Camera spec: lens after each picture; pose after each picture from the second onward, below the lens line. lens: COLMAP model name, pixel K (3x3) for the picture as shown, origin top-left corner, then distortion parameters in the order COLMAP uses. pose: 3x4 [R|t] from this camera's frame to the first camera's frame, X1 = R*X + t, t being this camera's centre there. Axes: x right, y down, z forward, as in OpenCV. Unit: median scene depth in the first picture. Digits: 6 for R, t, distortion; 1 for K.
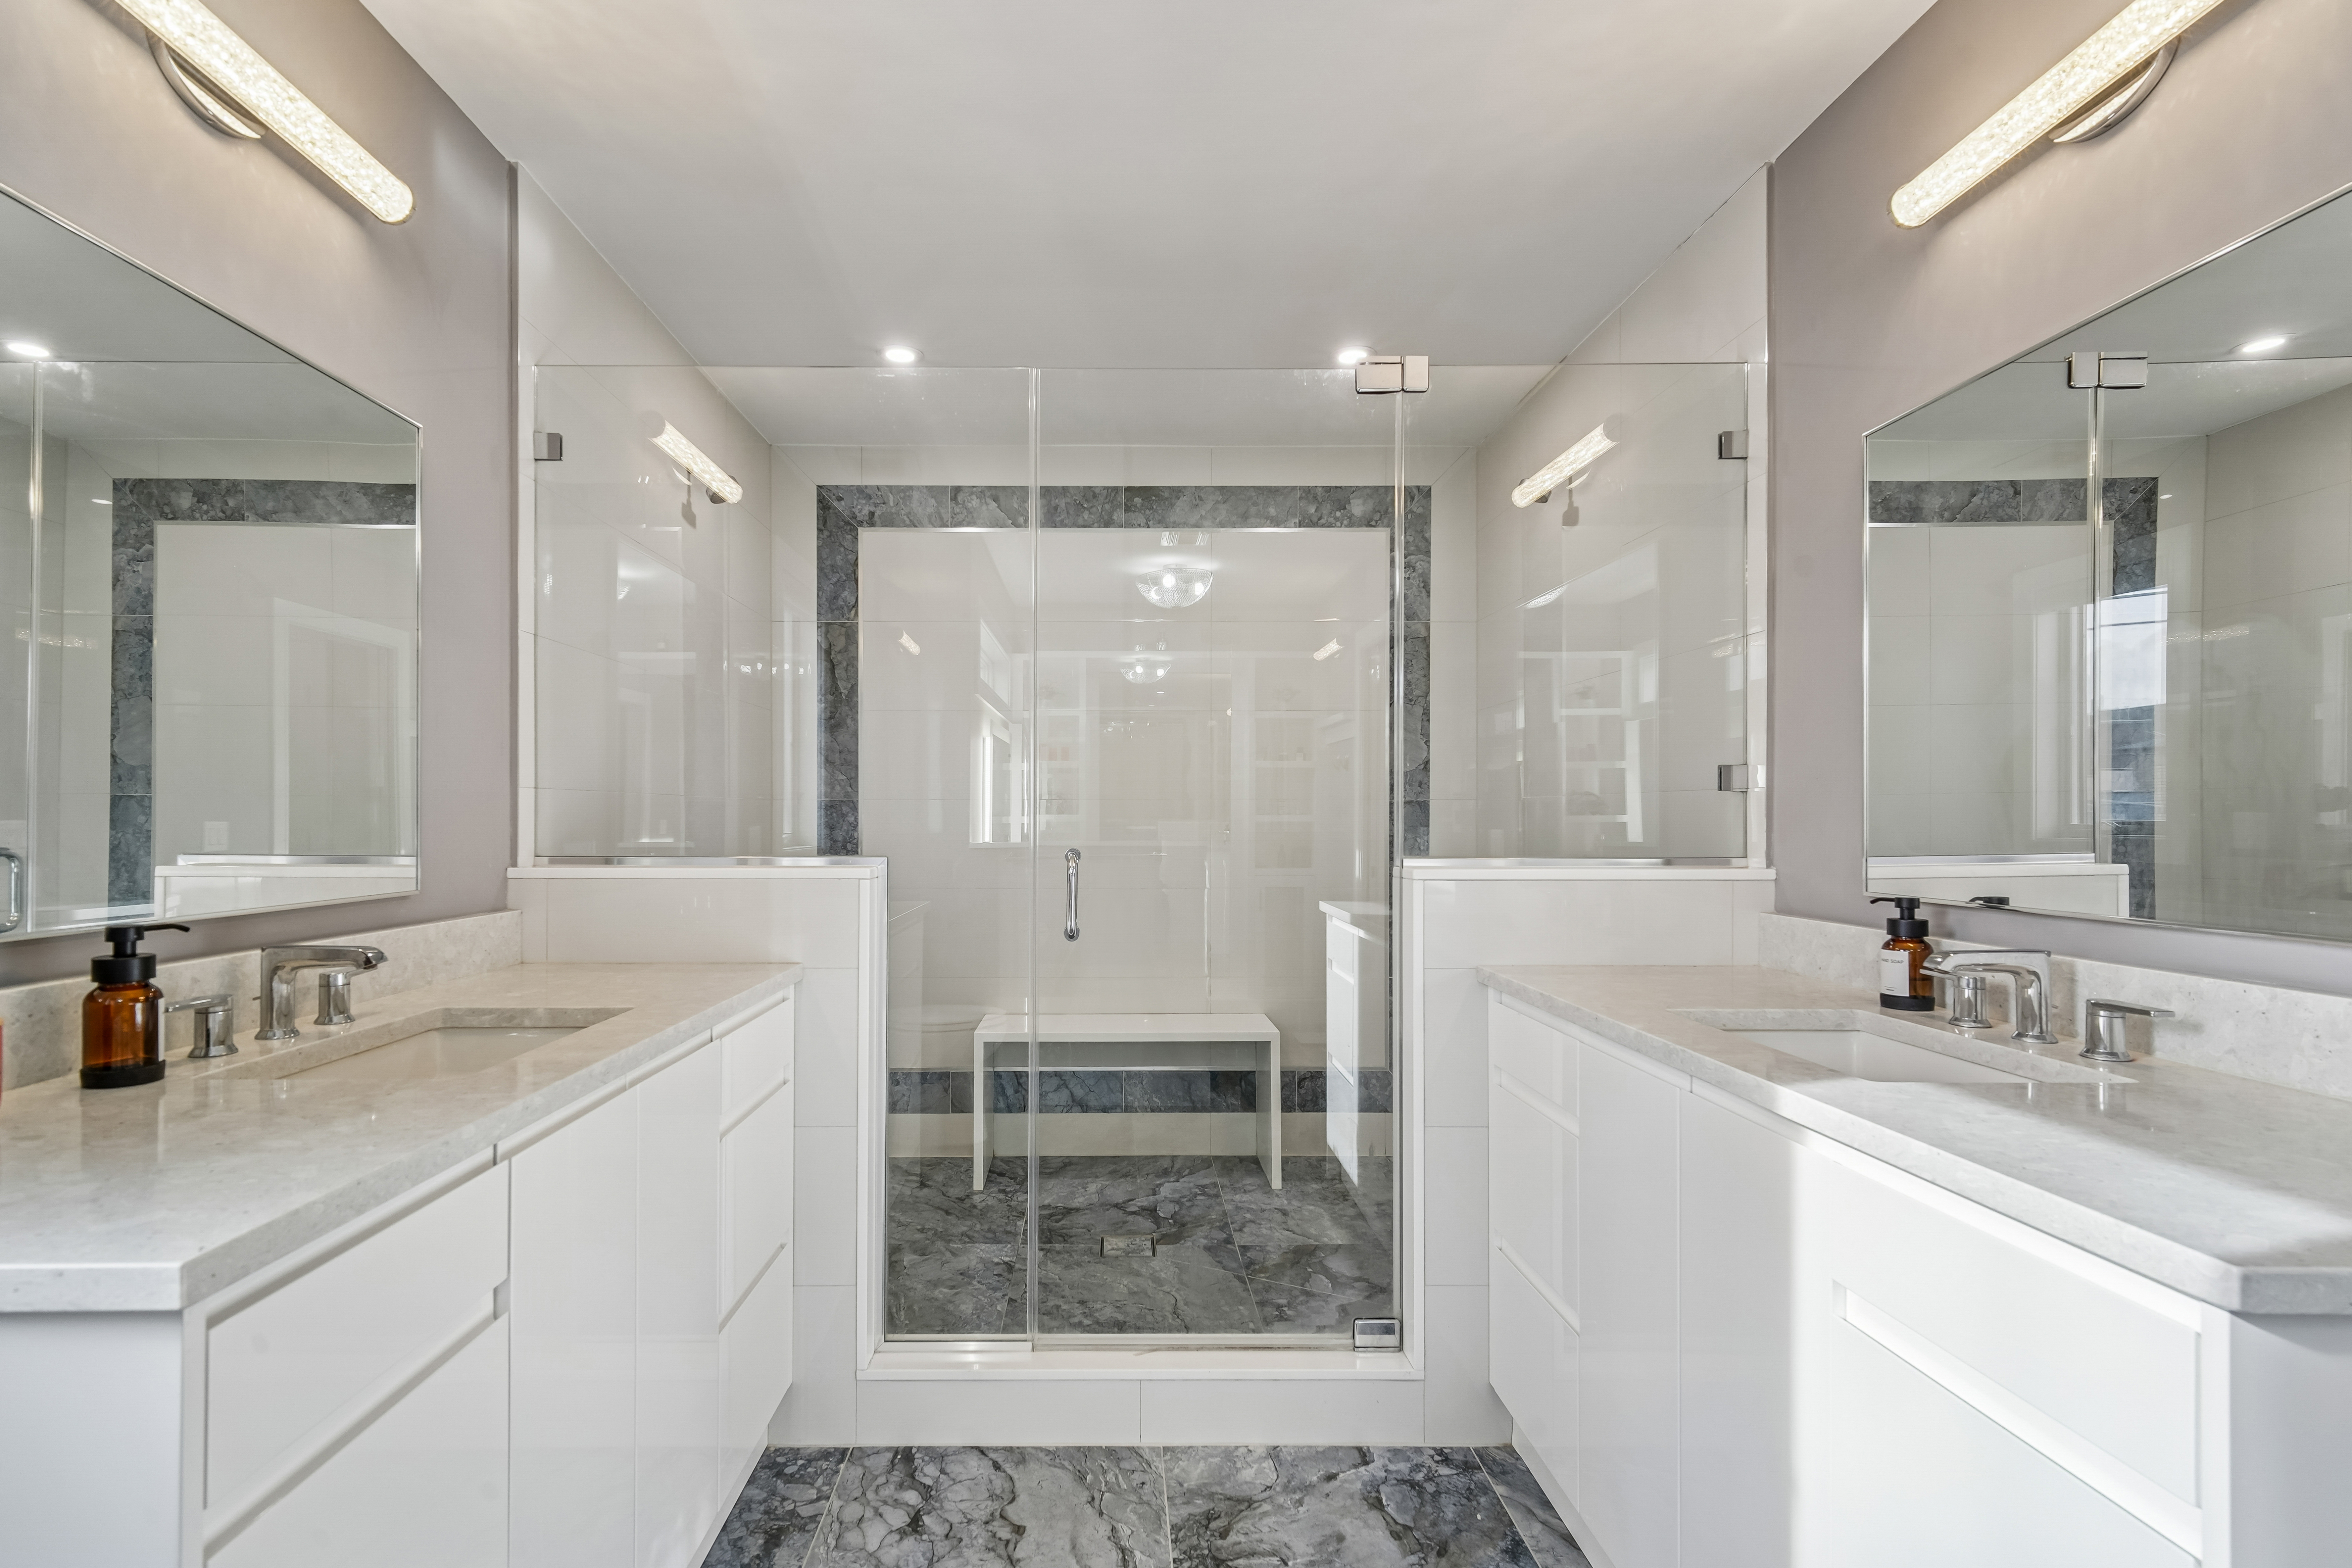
lens RADIAL K [[1104.6, 0, 1066.1], [0, 1104.6, 810.9], [0, 0, 1]] dist [0.003190, -0.005454]
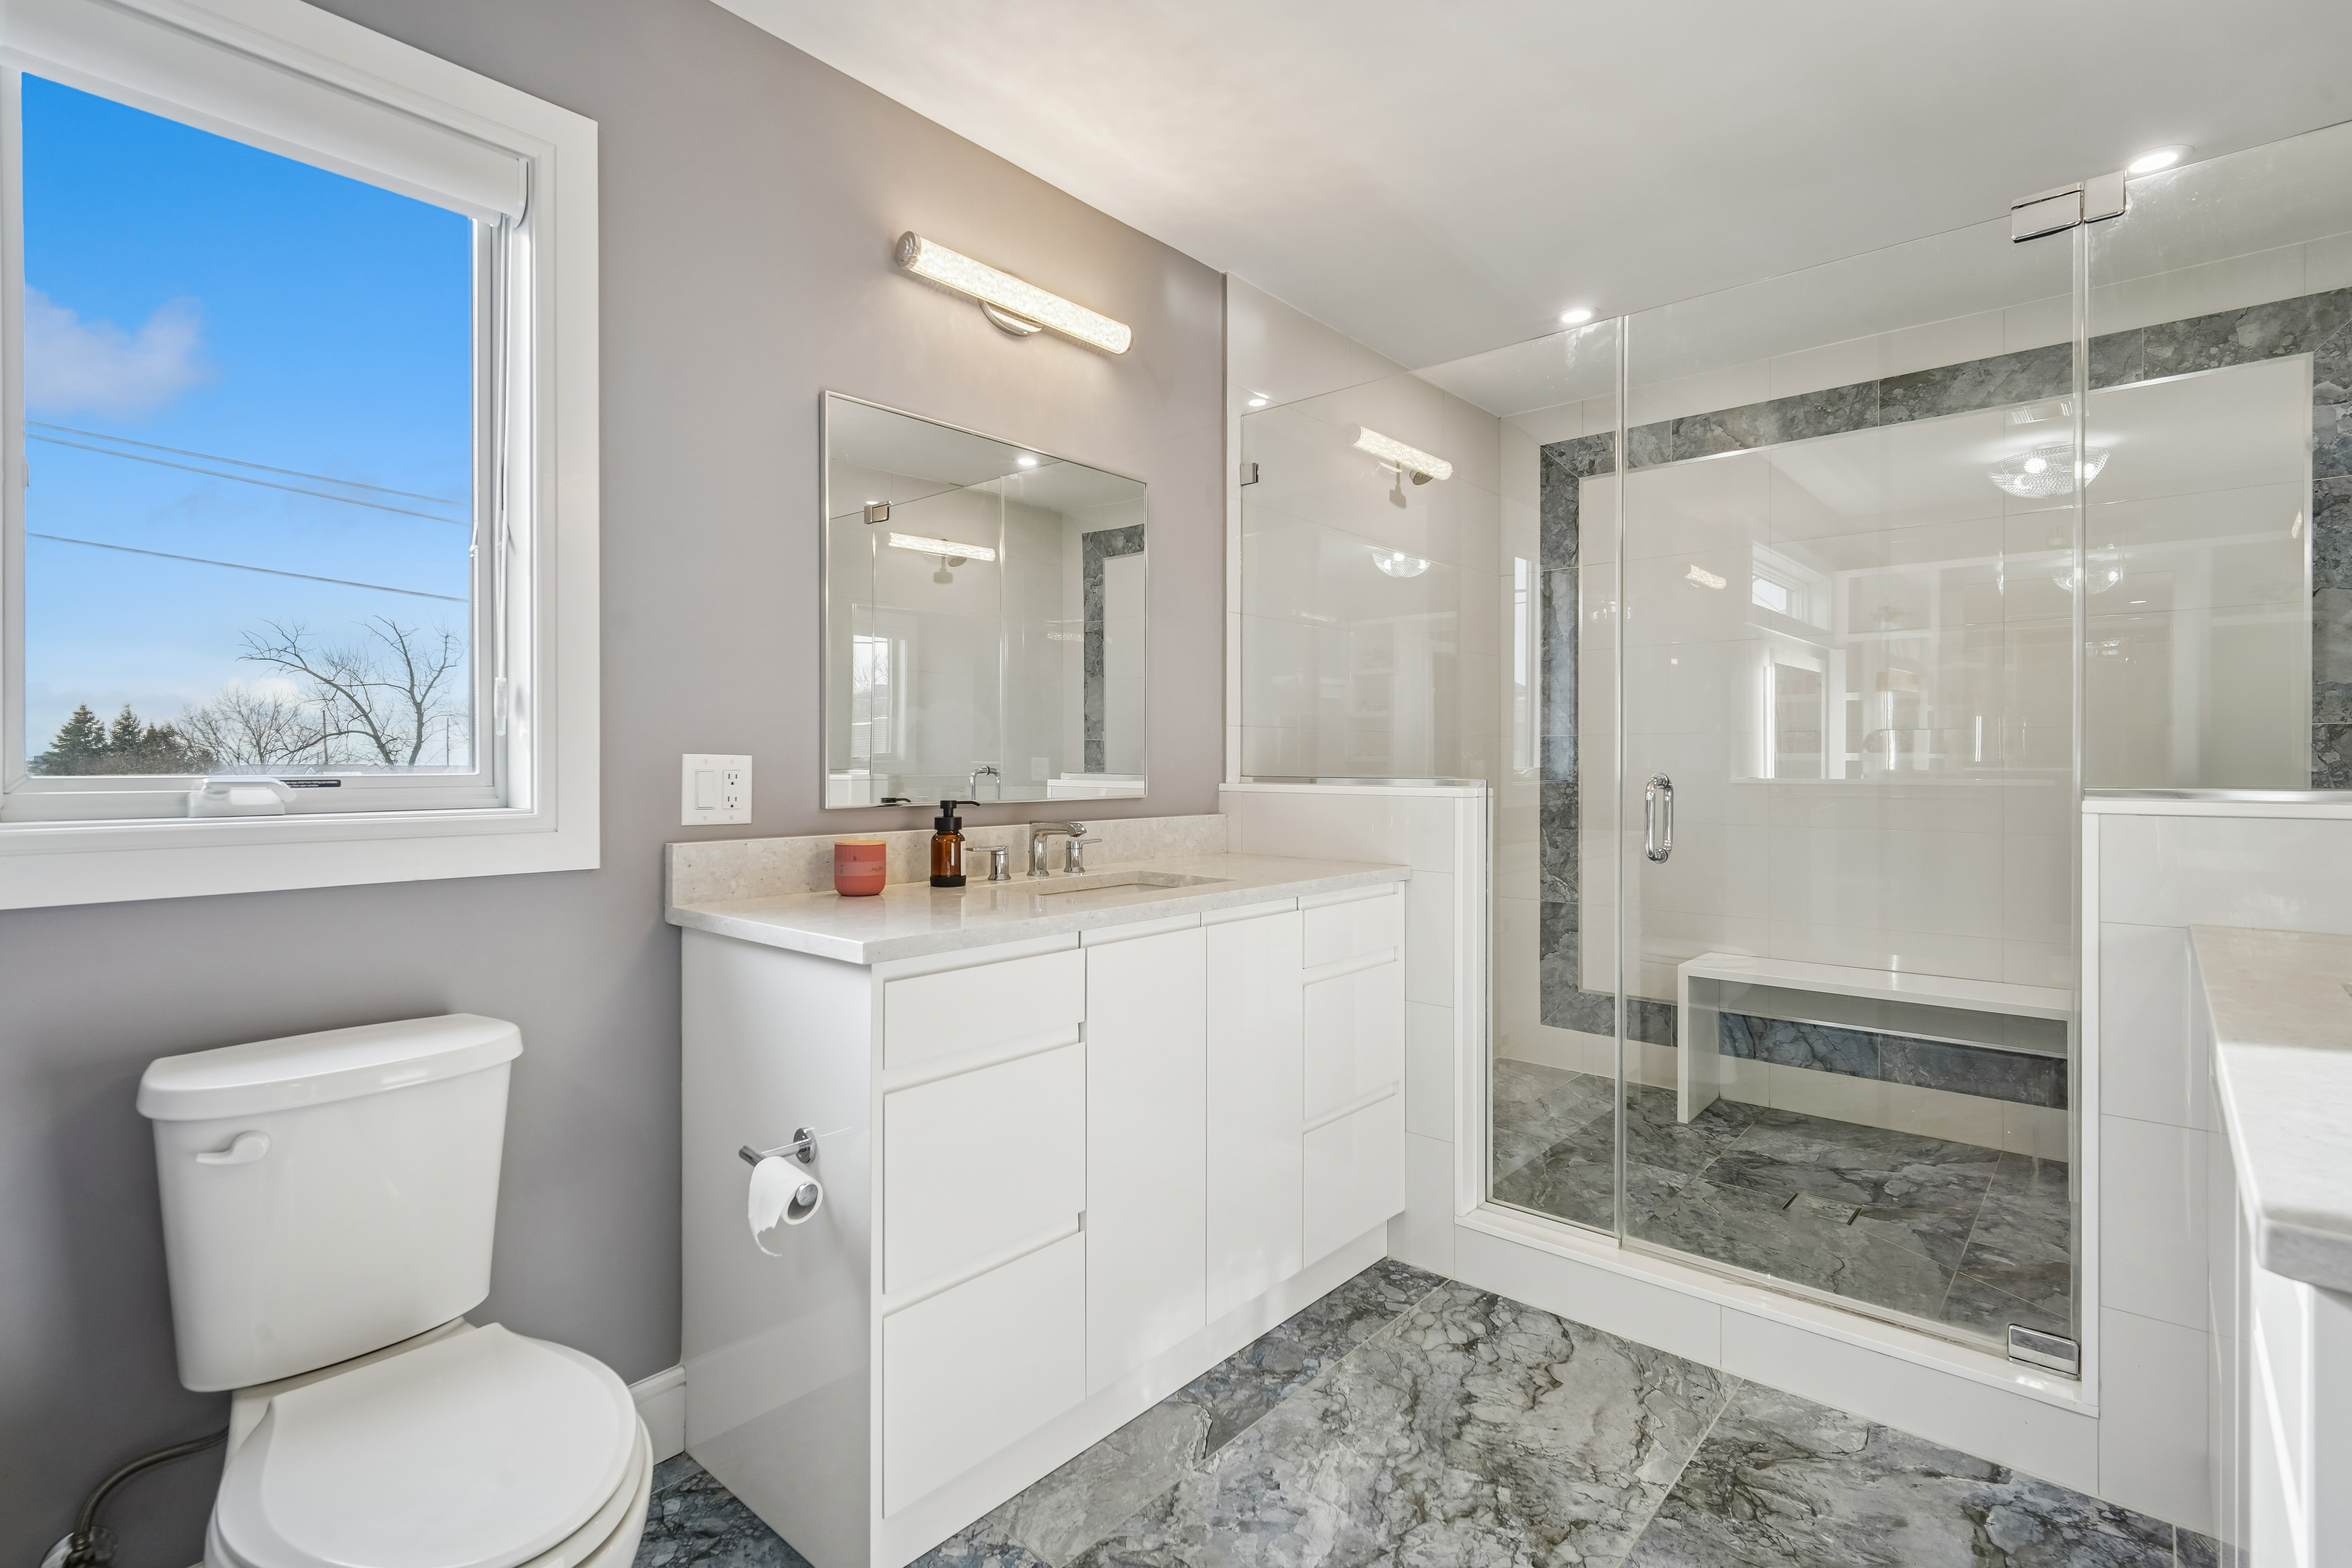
lens RADIAL K [[1104.6, 0, 1196.5], [0, 1104.6, 765.4], [0, 0, 1]] dist [0.003190, -0.005454]
pose [[0.753375, -0.000951, -0.657590, 0.360797], [0.003310, 0.999992, 0.002346, 0.023208], [0.657582, -0.003944, 0.753372, -0.060713]]
